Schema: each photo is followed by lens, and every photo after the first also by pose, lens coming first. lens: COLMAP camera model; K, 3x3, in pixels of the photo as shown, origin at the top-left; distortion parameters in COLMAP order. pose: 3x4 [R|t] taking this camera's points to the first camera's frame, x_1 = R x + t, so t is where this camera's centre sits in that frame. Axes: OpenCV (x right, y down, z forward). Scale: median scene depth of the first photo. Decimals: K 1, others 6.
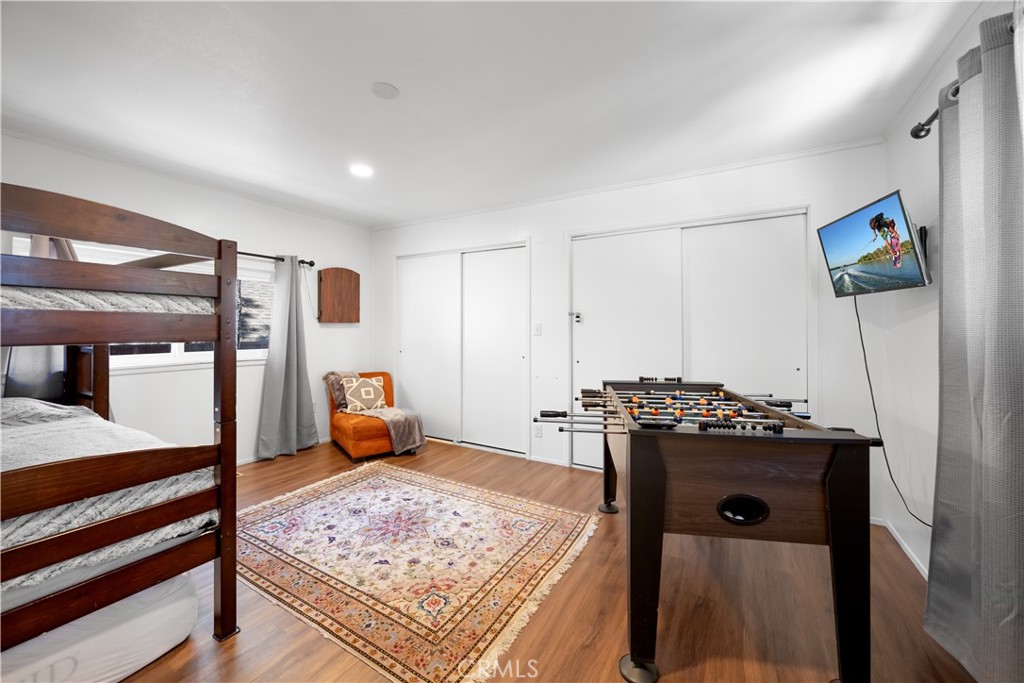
lens RADIAL K [[405.5, 0, 510.3], [0, 405.5, 330.5], [0, 0, 1]] dist [-0.001238, 0.000127]
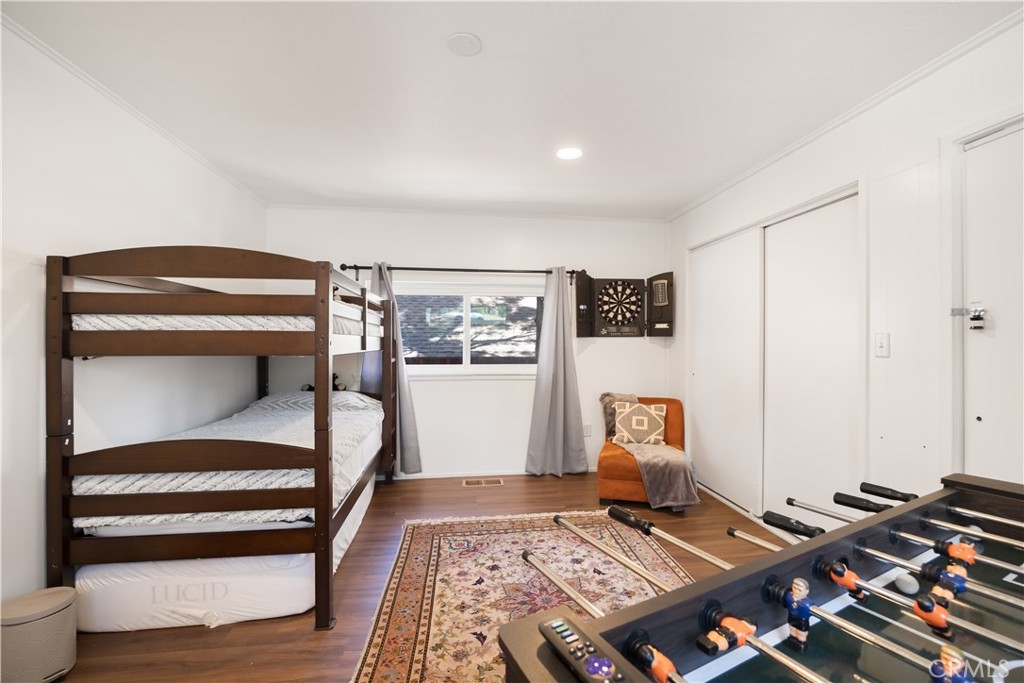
lens RADIAL K [[446.8, 0, 514.3], [0, 446.8, 345.6], [0, 0, 1]] dist [-0.005229, 0.000333]
pose [[0.609079, 0.004099, -0.793099, 0.229542], [-0.004353, 0.999989, 0.001826, -0.001469], [0.793098, 0.002340, 0.609090, 0.283474]]
